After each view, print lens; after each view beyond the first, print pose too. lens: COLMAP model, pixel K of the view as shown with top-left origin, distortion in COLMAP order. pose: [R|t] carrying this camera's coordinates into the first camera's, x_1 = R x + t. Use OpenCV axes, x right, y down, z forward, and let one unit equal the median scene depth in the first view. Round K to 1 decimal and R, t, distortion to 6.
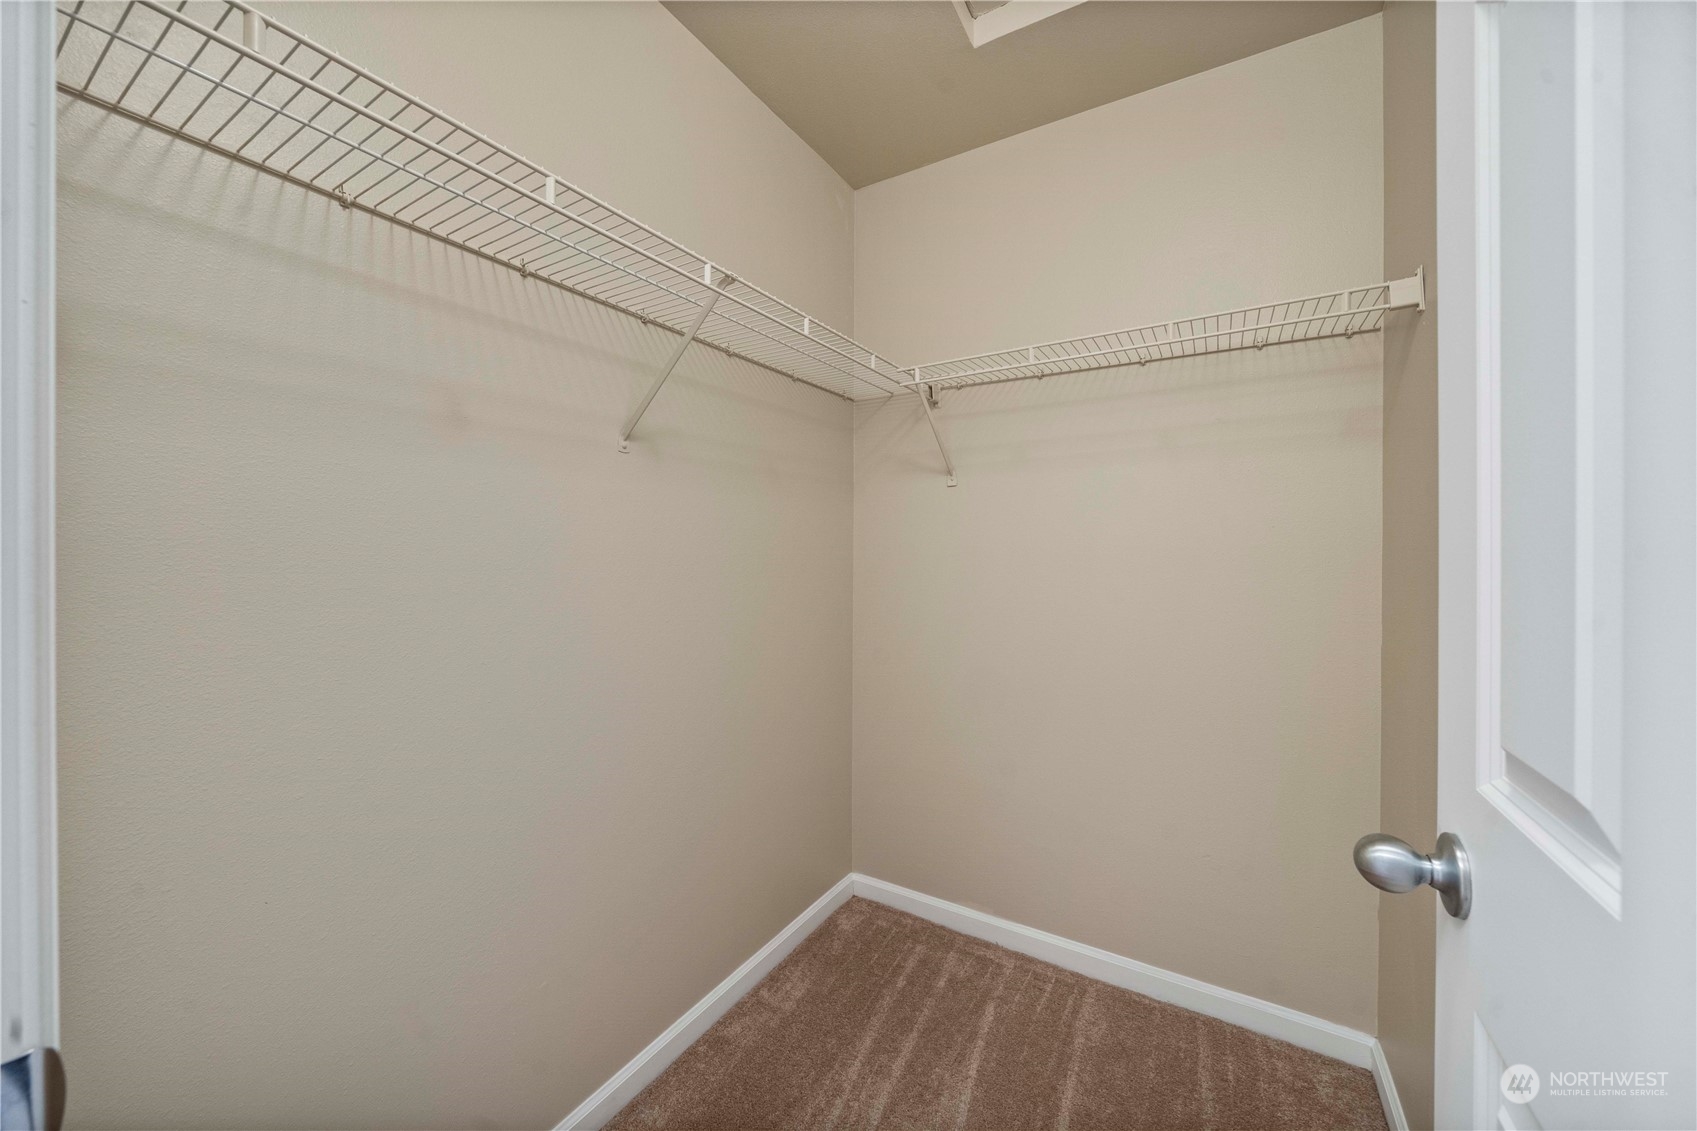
lens RADIAL K [[625.5, 0, 924.4], [0, 625.5, 548.3], [0, 0, 1]] dist [-0.010458, -0.000145]
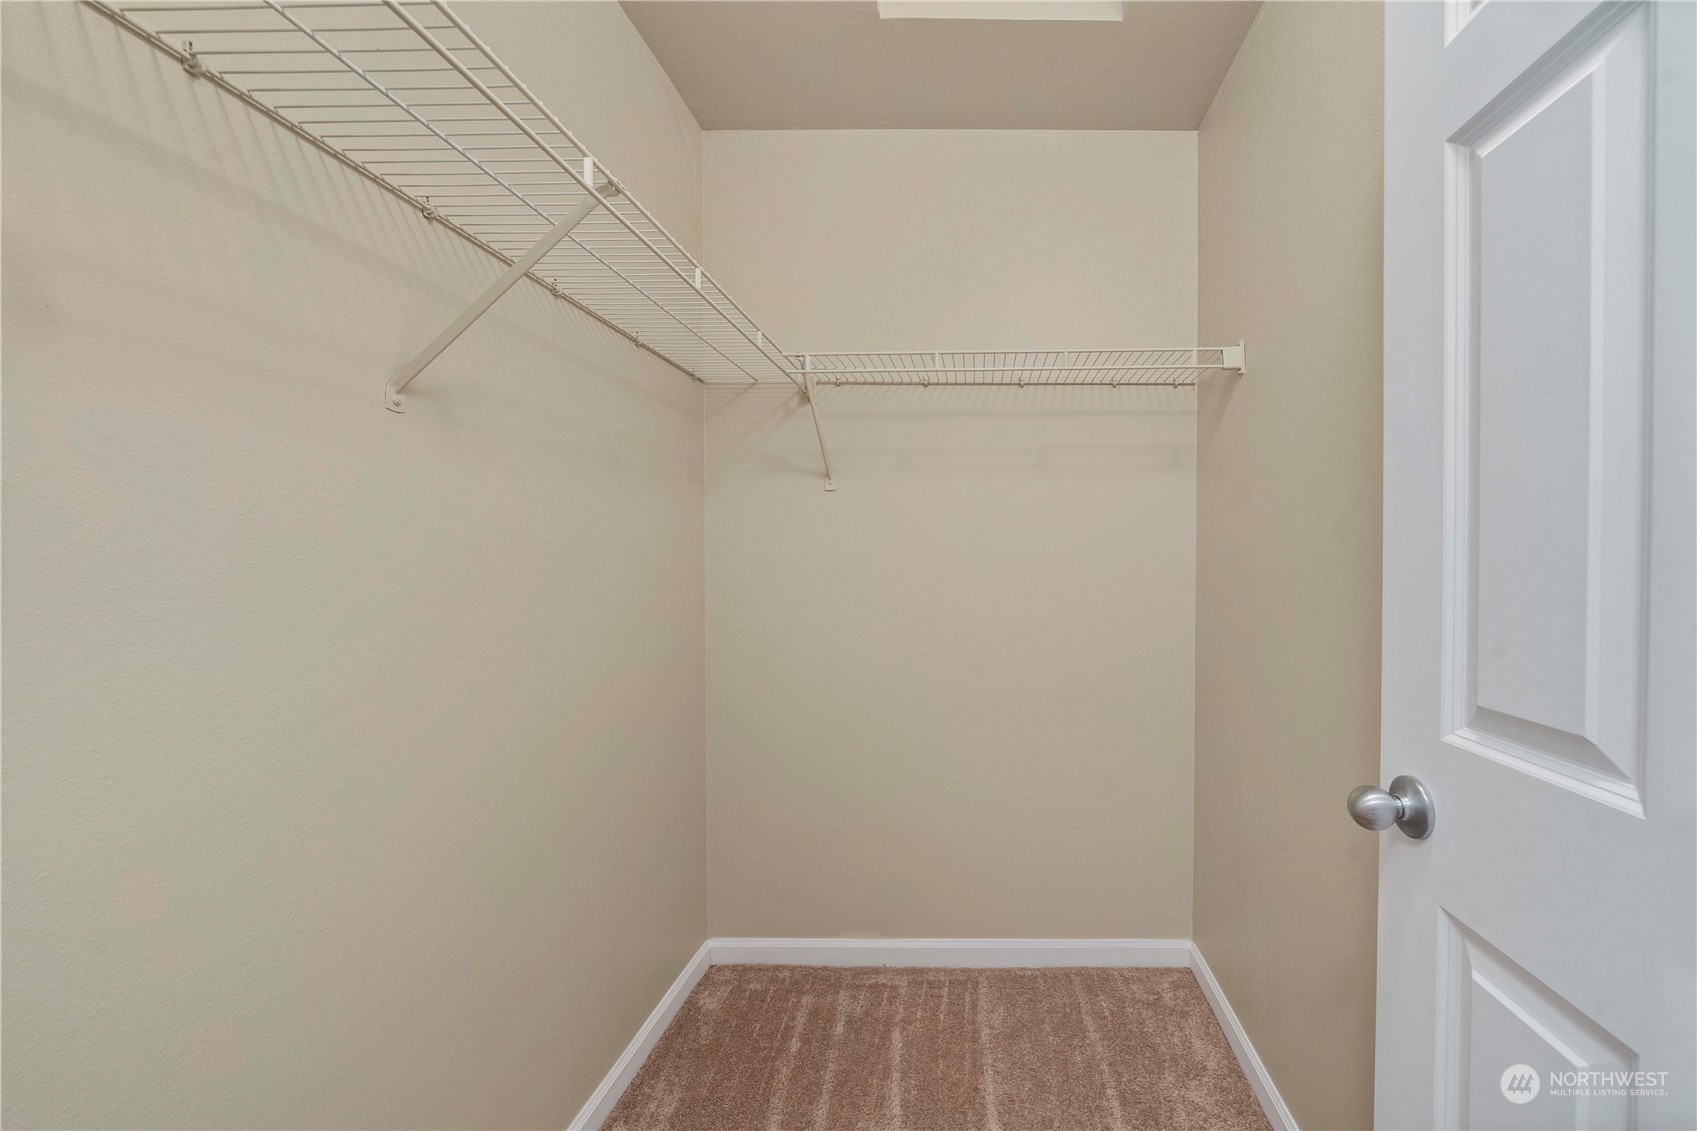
lens RADIAL K [[586.5, 0, 847.4], [0, 586.5, 565.0], [0, 0, 1]] dist [-0.010039, 0.000735]
pose [[0.871908, -0.009402, 0.489580, -0.376825], [0.001879, 0.999873, 0.015855, -0.003596], [-0.489667, -0.012904, 0.871814, 0.246272]]
